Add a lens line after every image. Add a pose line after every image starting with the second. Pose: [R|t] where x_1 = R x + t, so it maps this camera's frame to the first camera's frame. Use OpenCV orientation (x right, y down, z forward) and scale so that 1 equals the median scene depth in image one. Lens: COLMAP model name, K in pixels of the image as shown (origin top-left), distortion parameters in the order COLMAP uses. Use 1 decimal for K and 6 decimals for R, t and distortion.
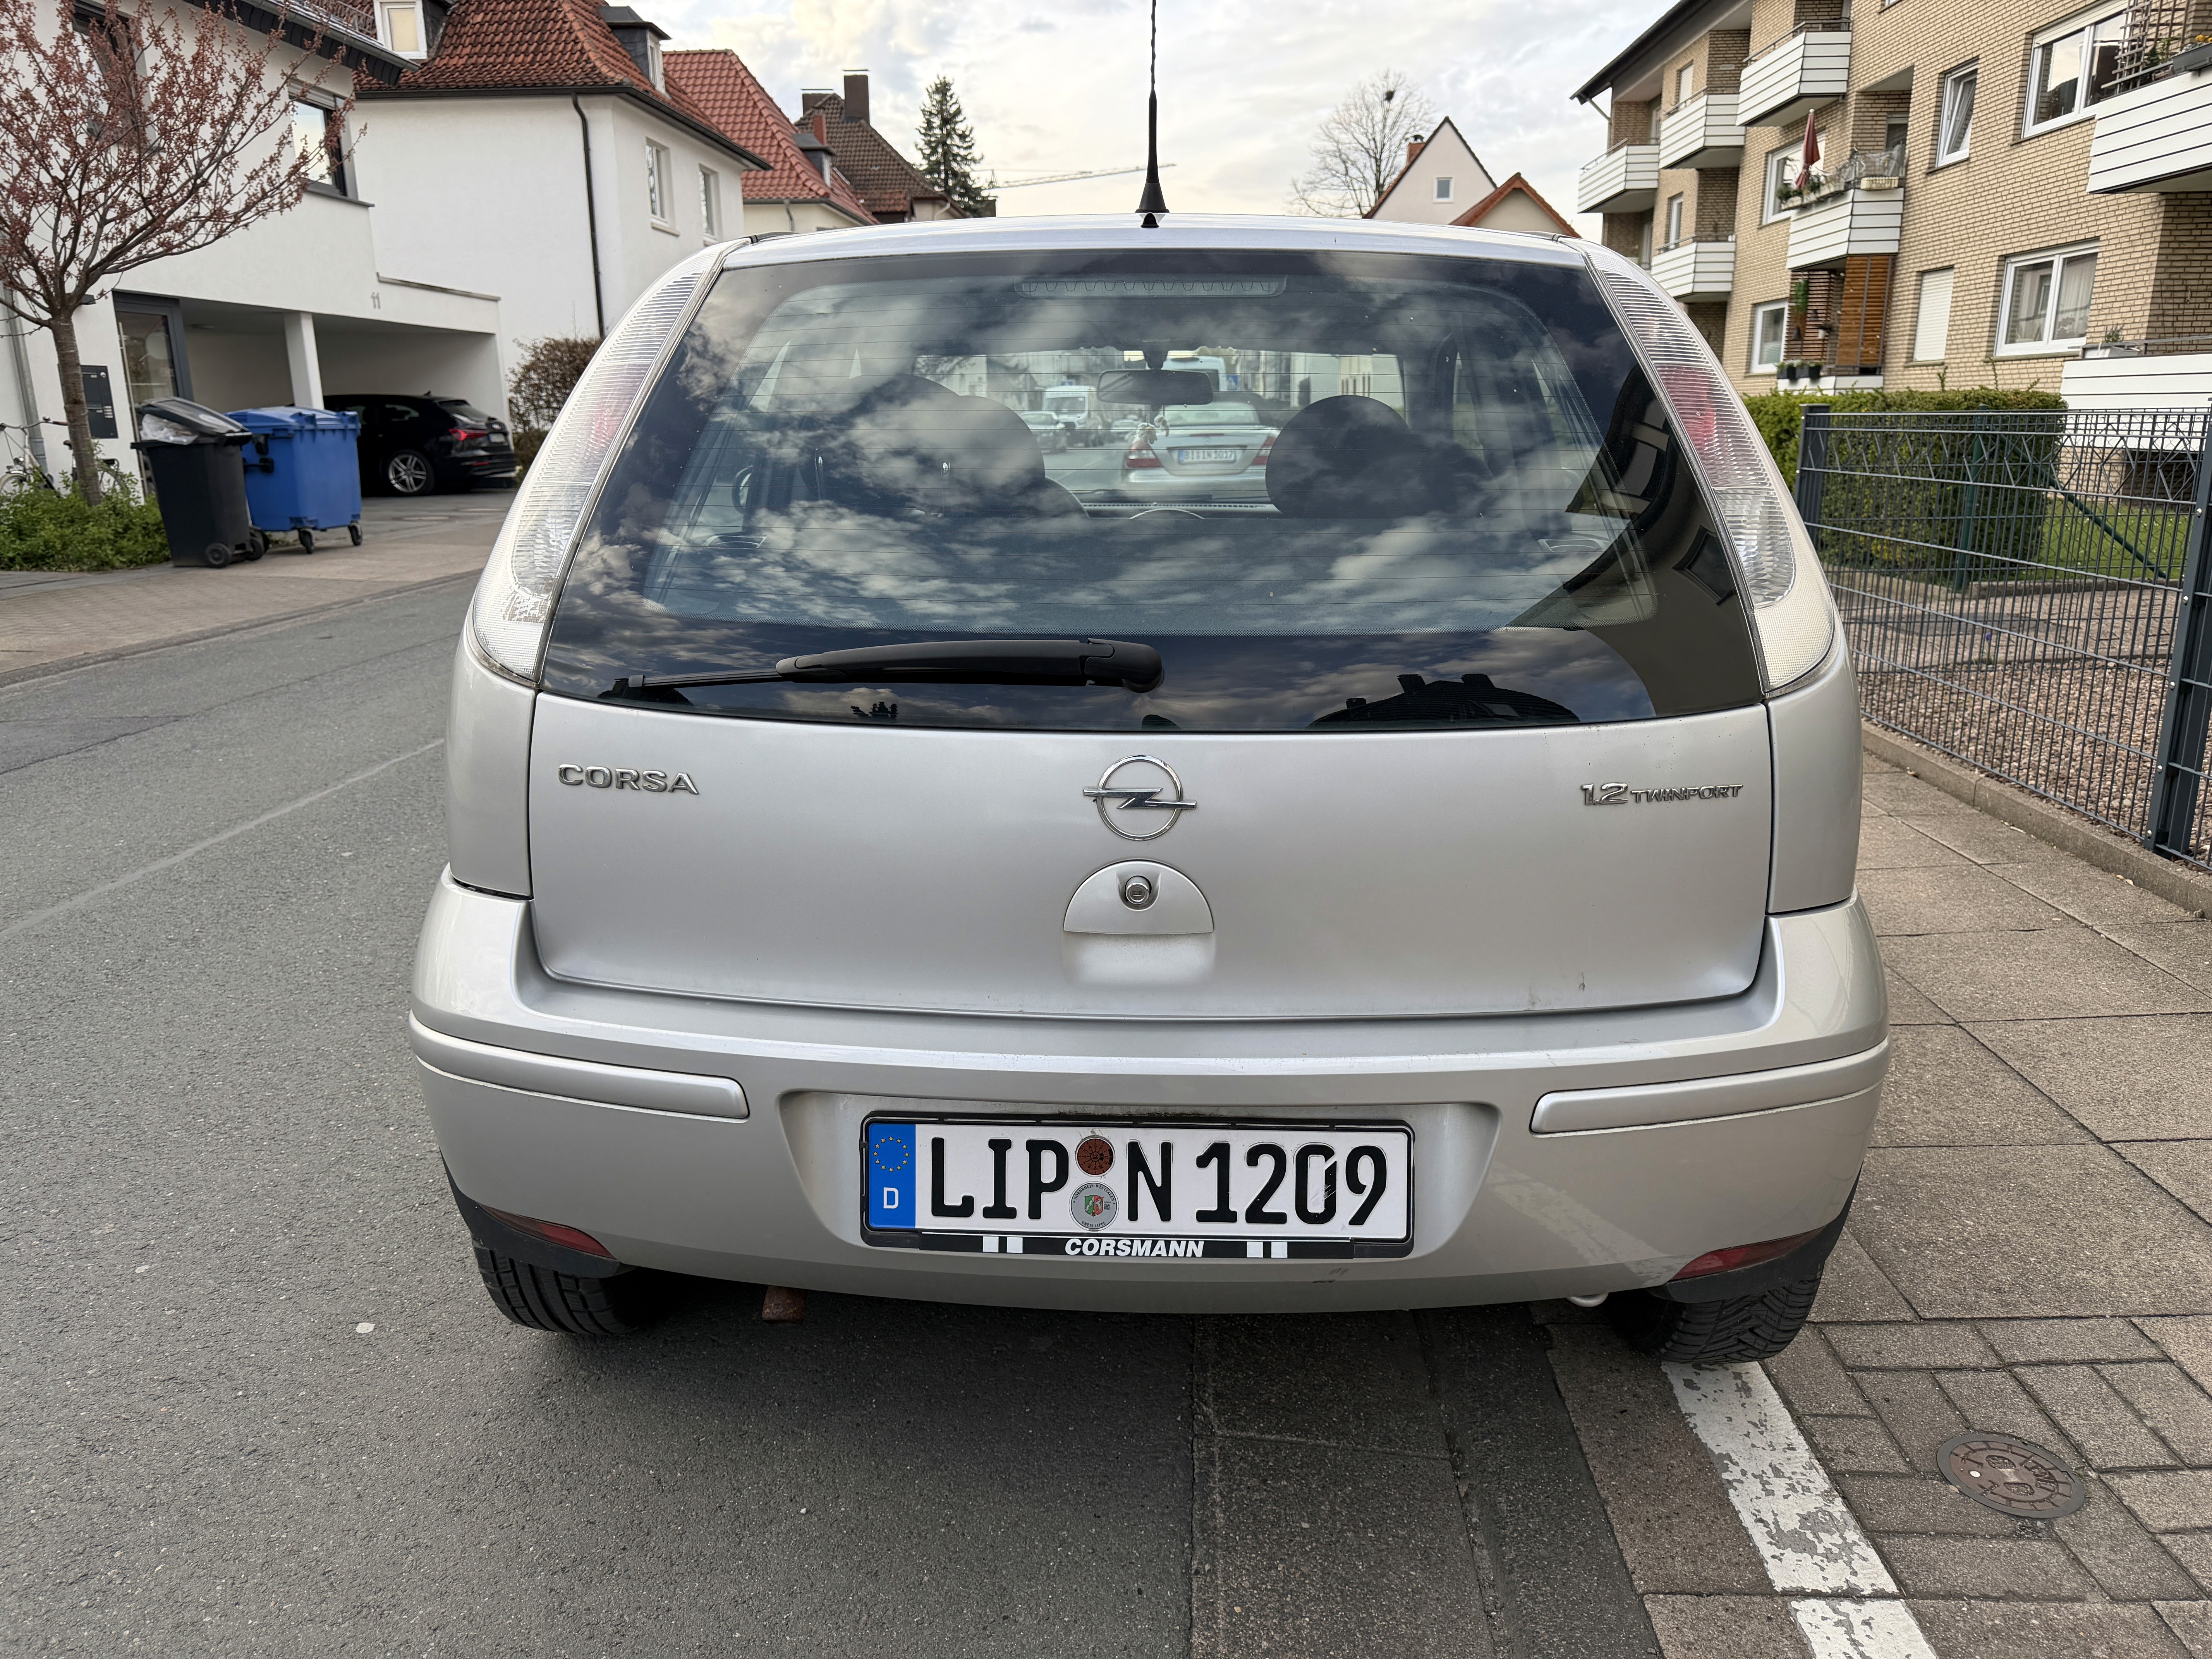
lens RADIAL K [[1573.6, 0, 1044.4], [0, 1573.6, 772.0], [0, 0, 1]] dist [0.062234, -0.096363]
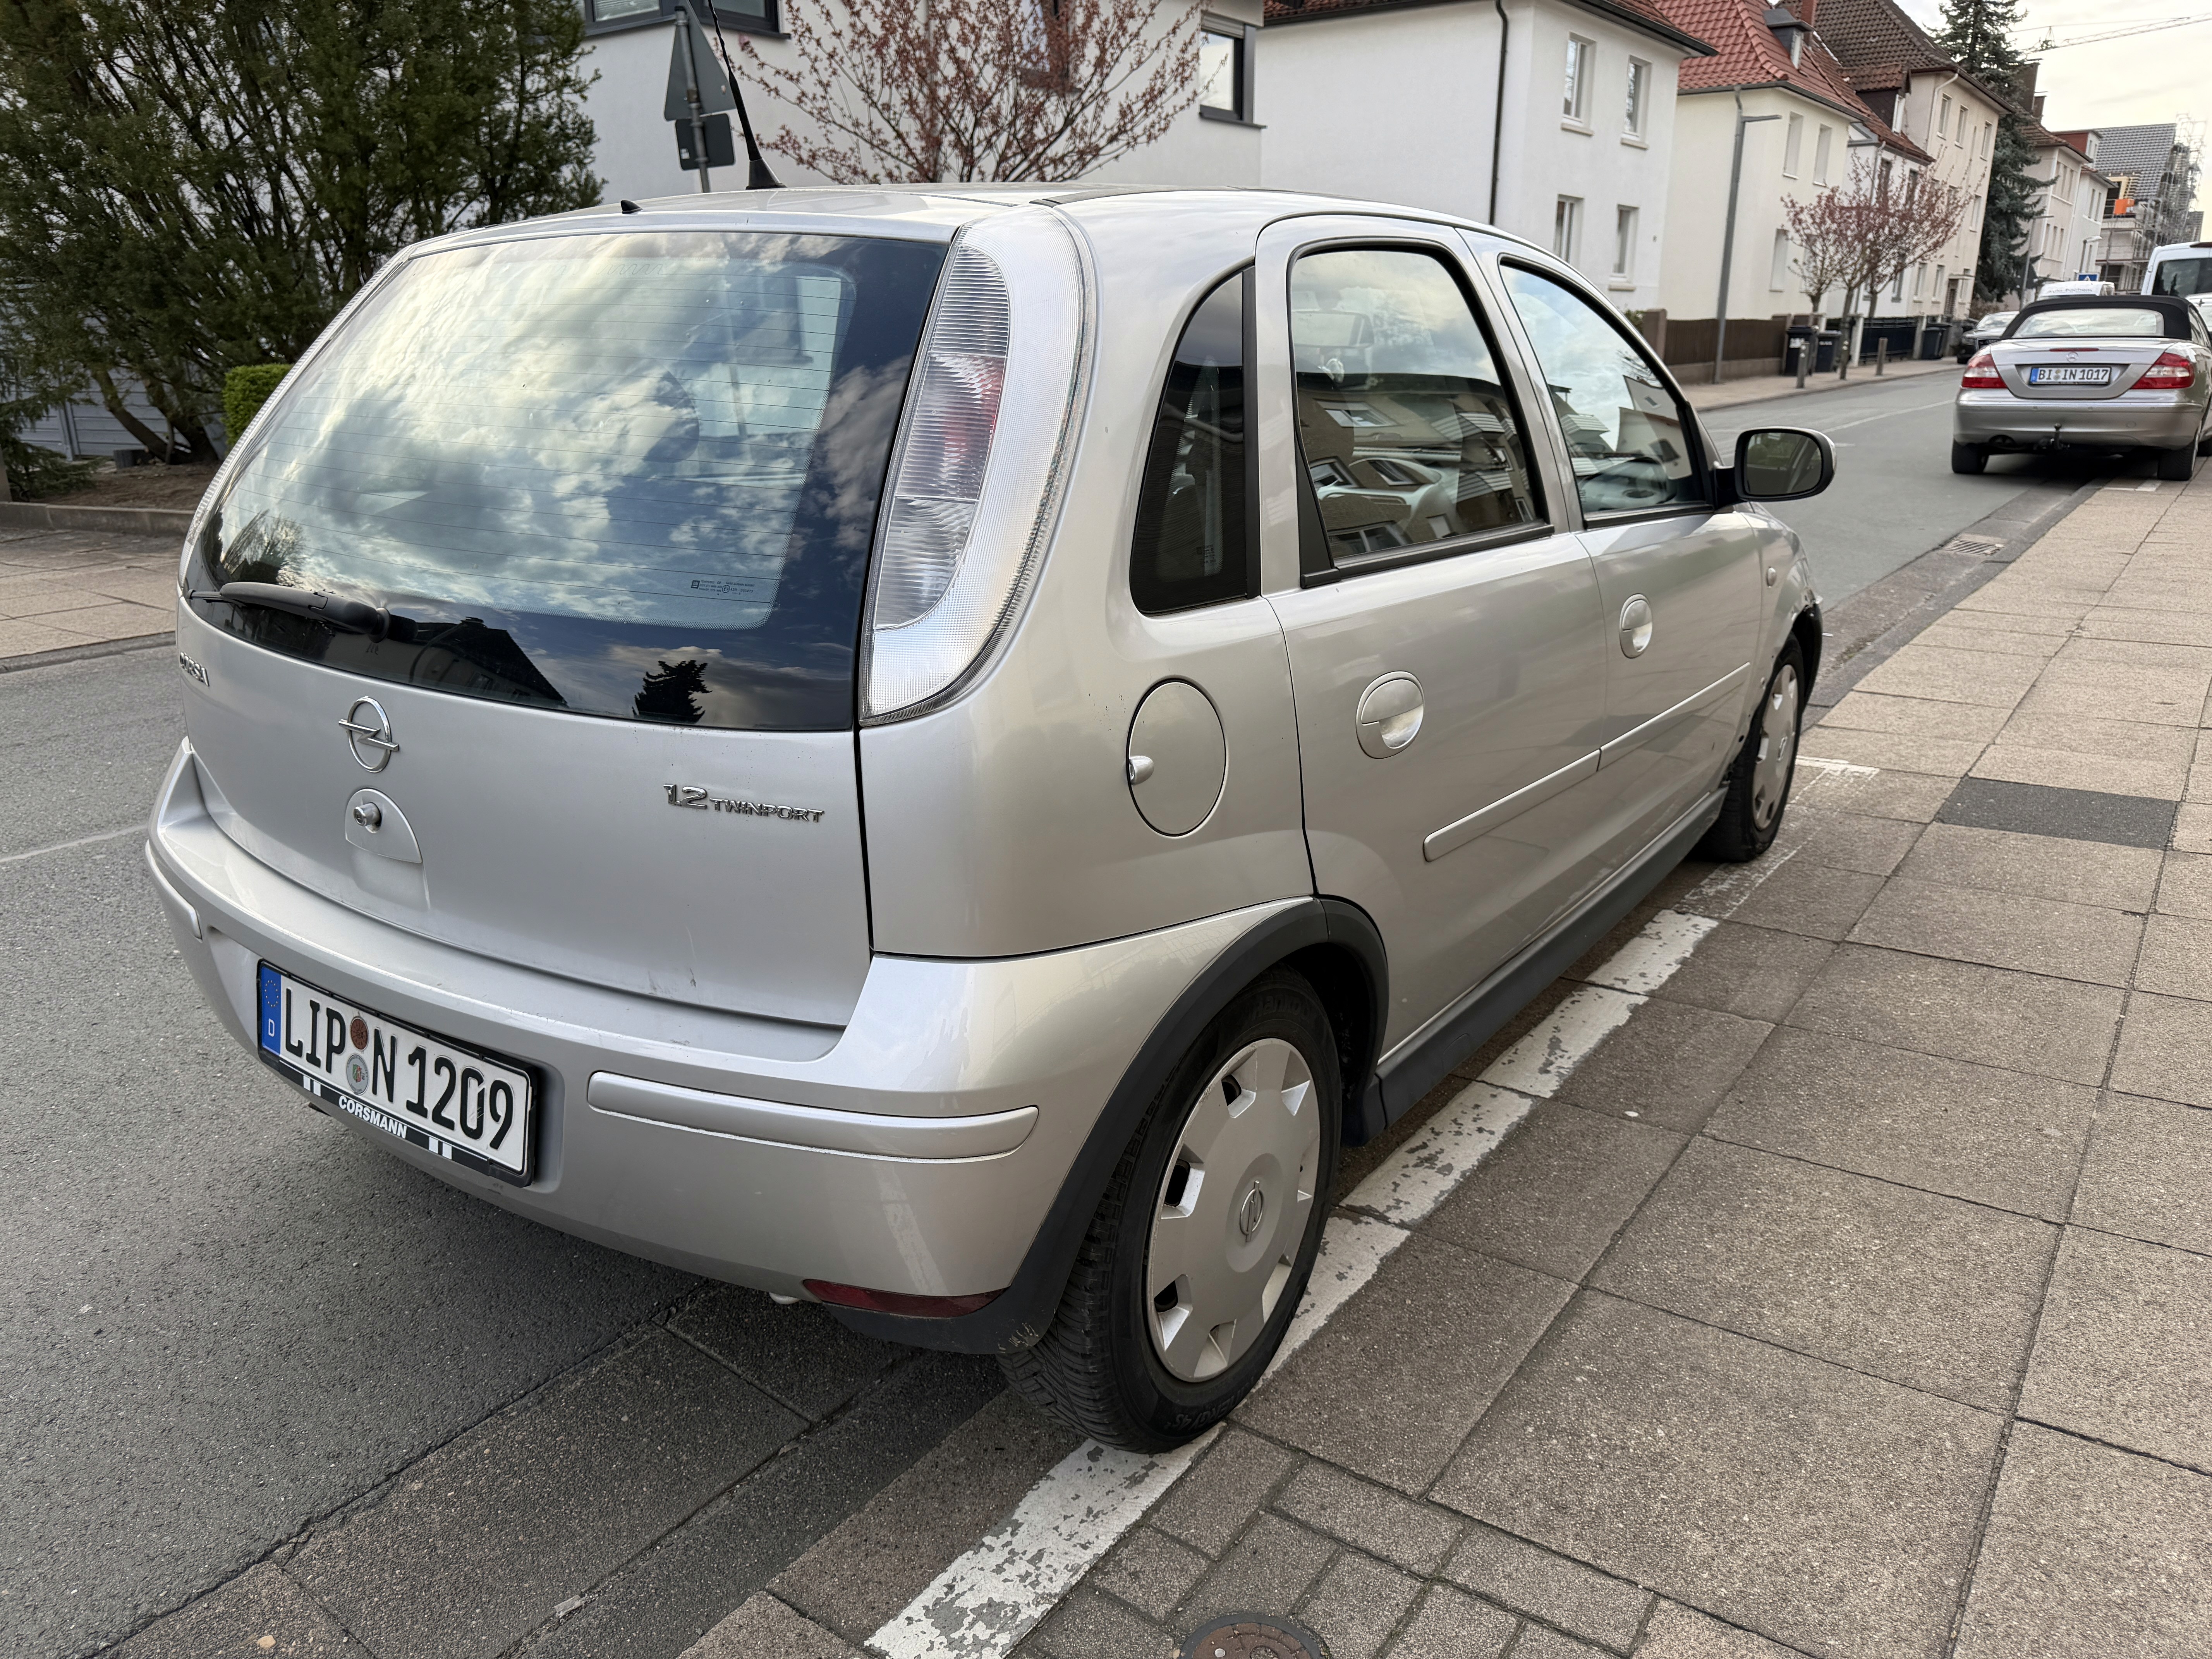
lens RADIAL K [[1576.5, 0, 1109.1], [0, 1576.5, 807.6], [0, 0, 1]] dist [0.001126, -0.003114]
pose [[0.841422, 0.159904, -0.516179, 0.816662], [-0.118948, 0.986593, 0.111735, -0.090844], [0.527125, -0.032618, 0.849161, 0.228805]]
